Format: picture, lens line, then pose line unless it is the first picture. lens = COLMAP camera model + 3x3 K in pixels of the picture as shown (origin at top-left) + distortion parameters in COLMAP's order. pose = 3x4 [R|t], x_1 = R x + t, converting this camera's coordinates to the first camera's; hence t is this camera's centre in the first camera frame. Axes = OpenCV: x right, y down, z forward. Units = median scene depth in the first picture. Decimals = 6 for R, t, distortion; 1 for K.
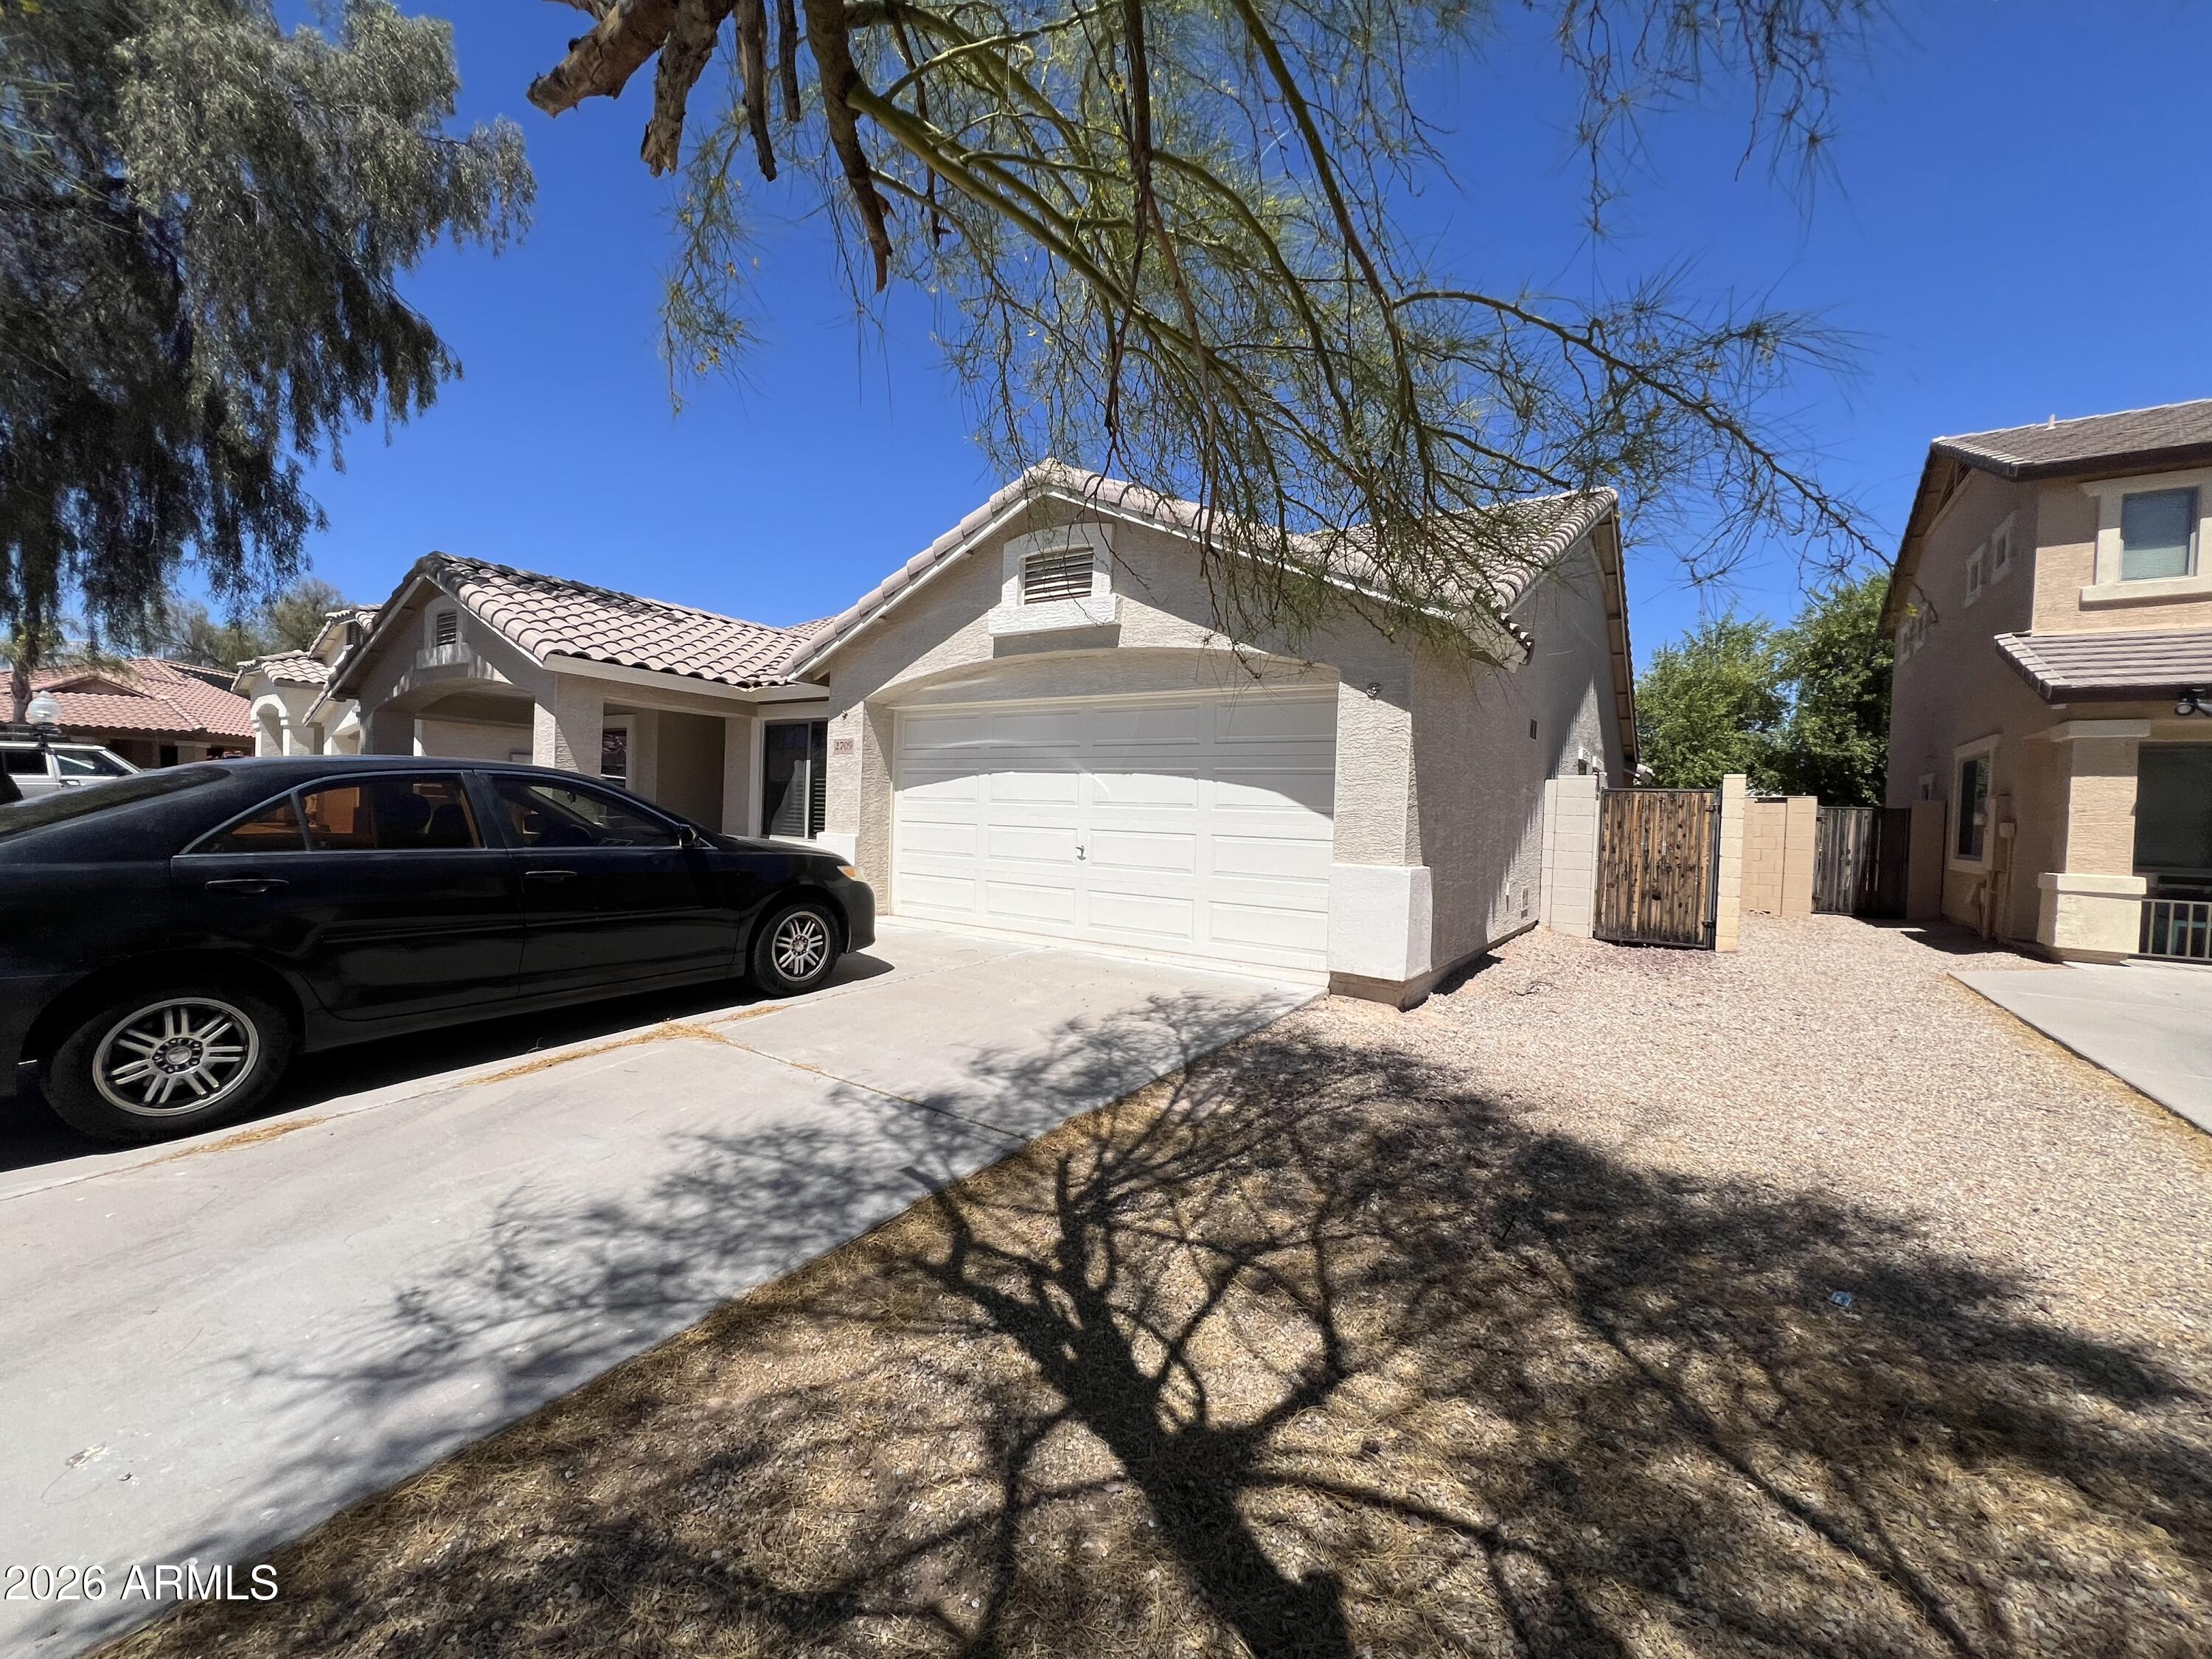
lens RADIAL K [[888.2, 0, 1106.0], [0, 888.2, 829.5], [0, 0, 1]] dist [-0.002541, 0.000143]
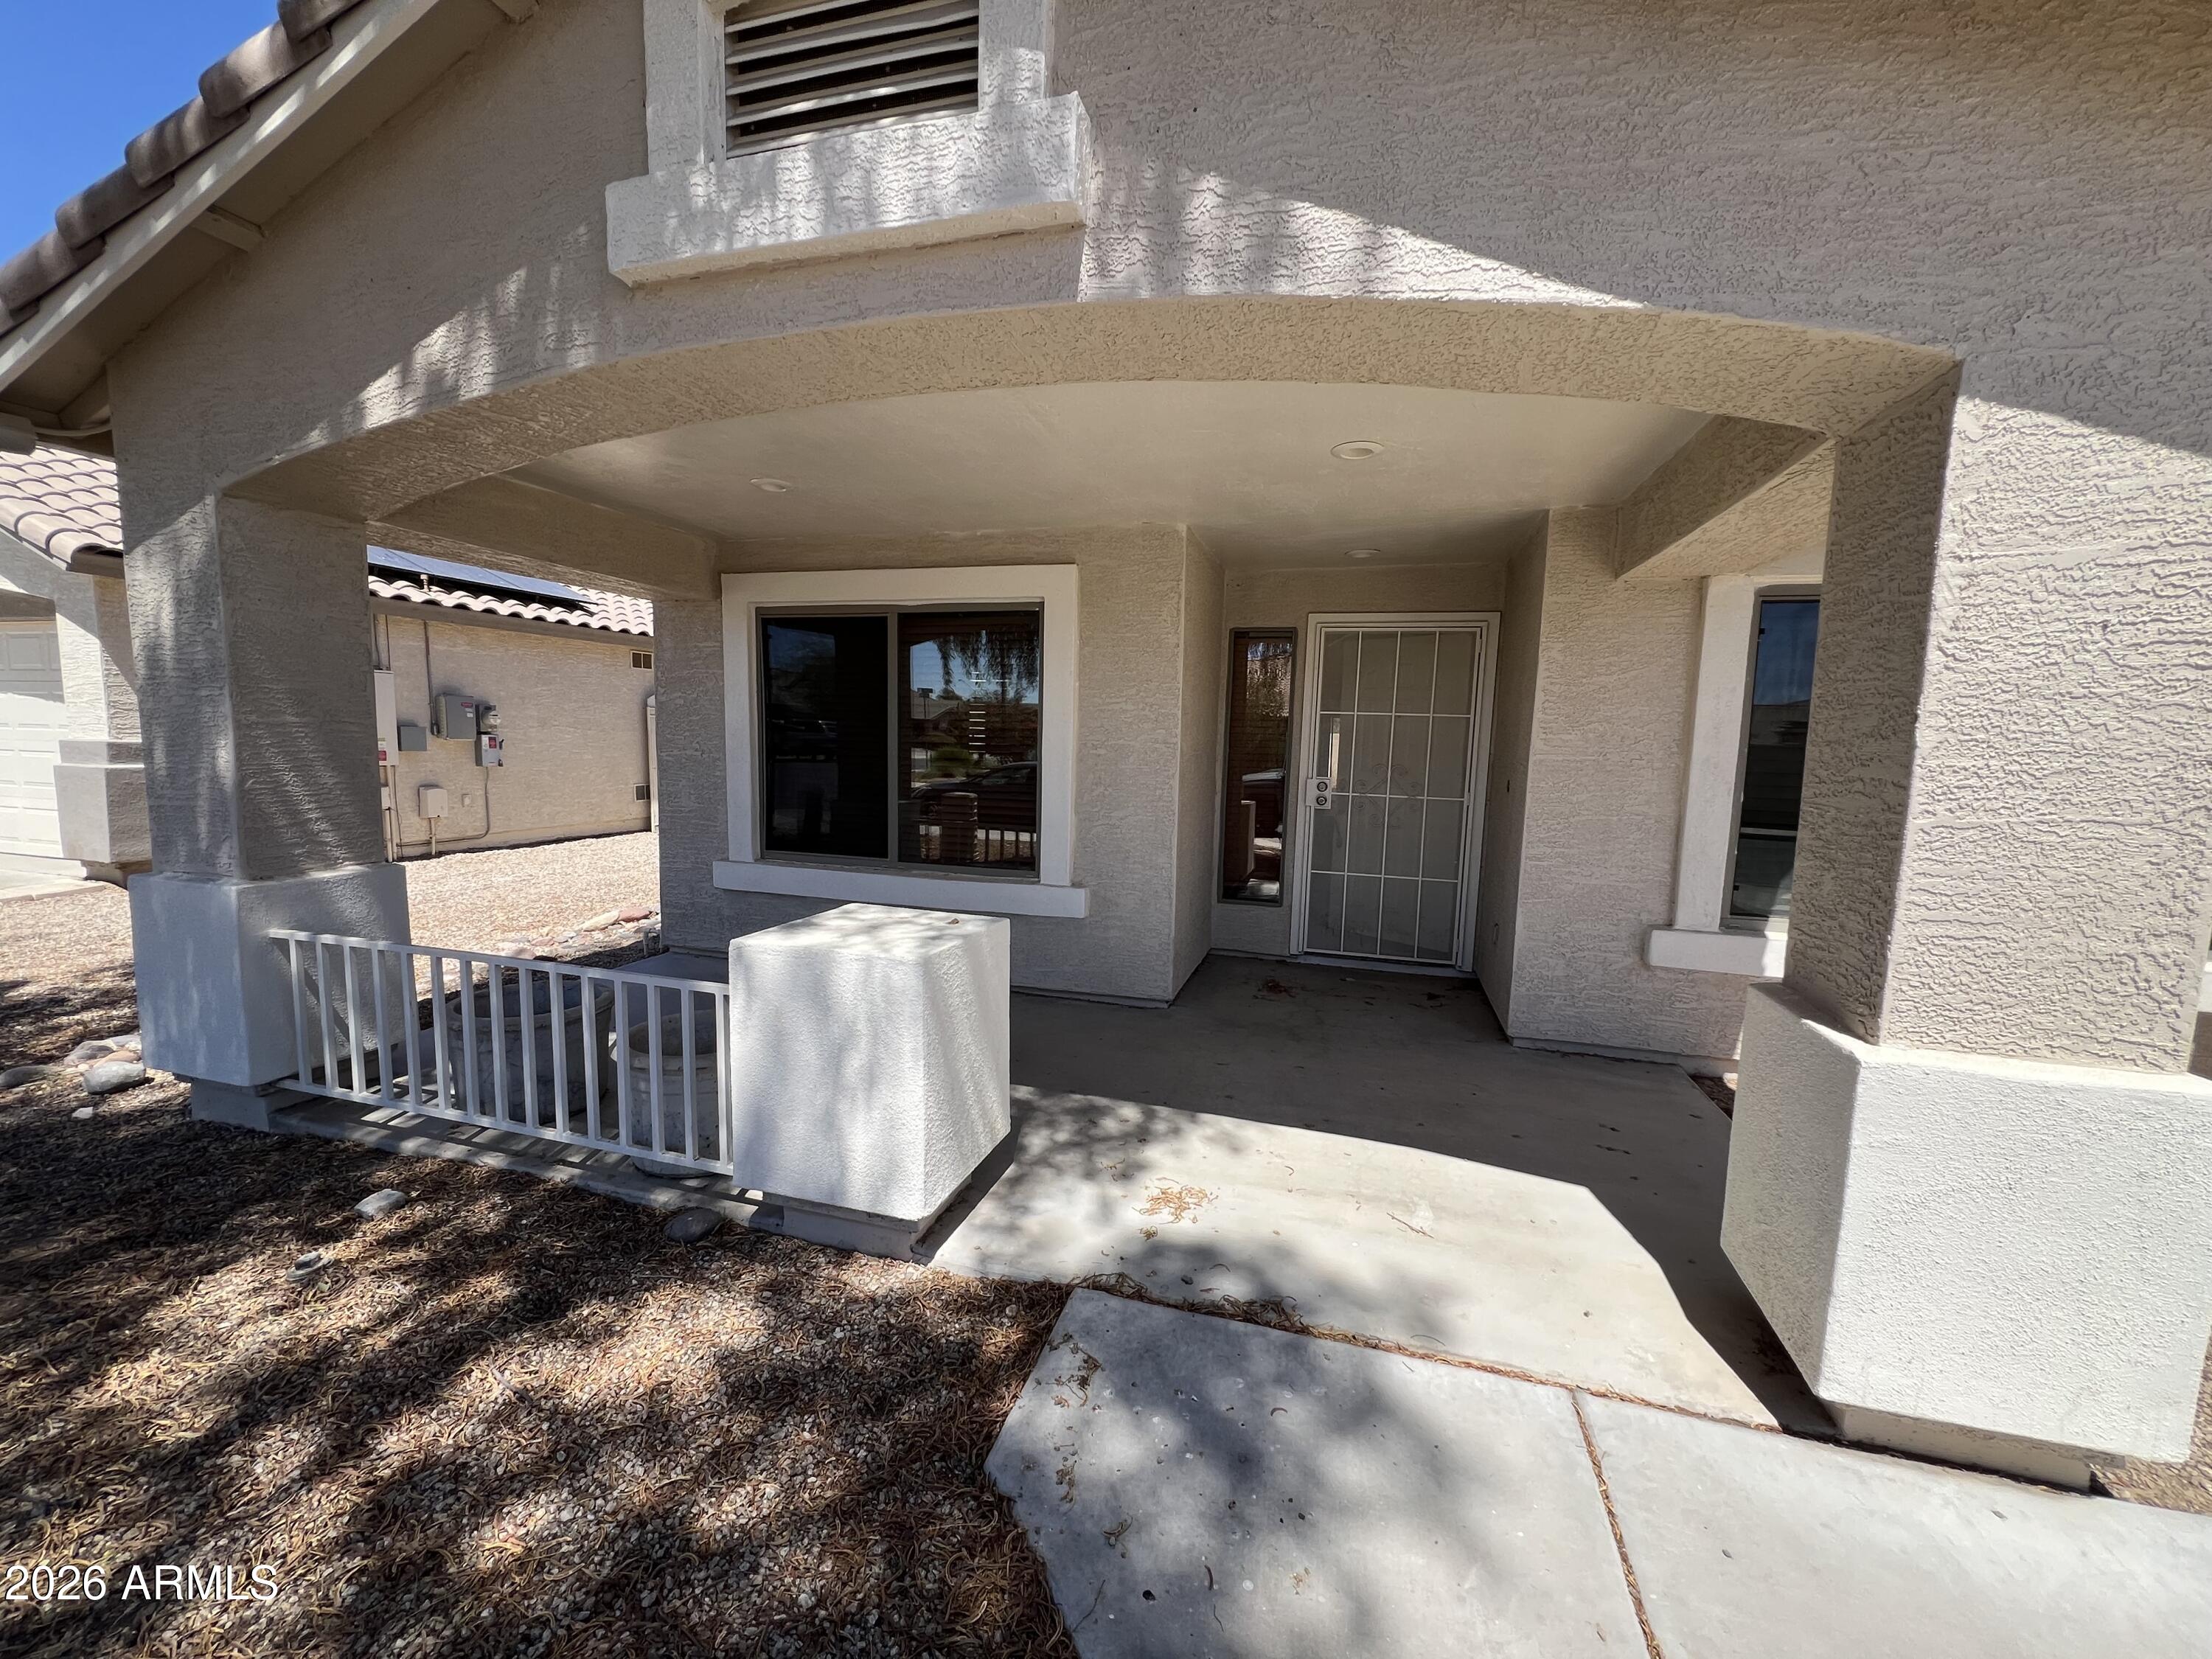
lens RADIAL K [[888.2, 0, 1106.0], [0, 888.2, 829.5], [0, 0, 1]] dist [-0.002541, 0.000143]
pose [[0.951884, -0.051841, 0.302043, -1.065556], [0.020887, 0.994271, 0.104826, -0.101083], [-0.305747, -0.093473, 0.947513, 1.087784]]
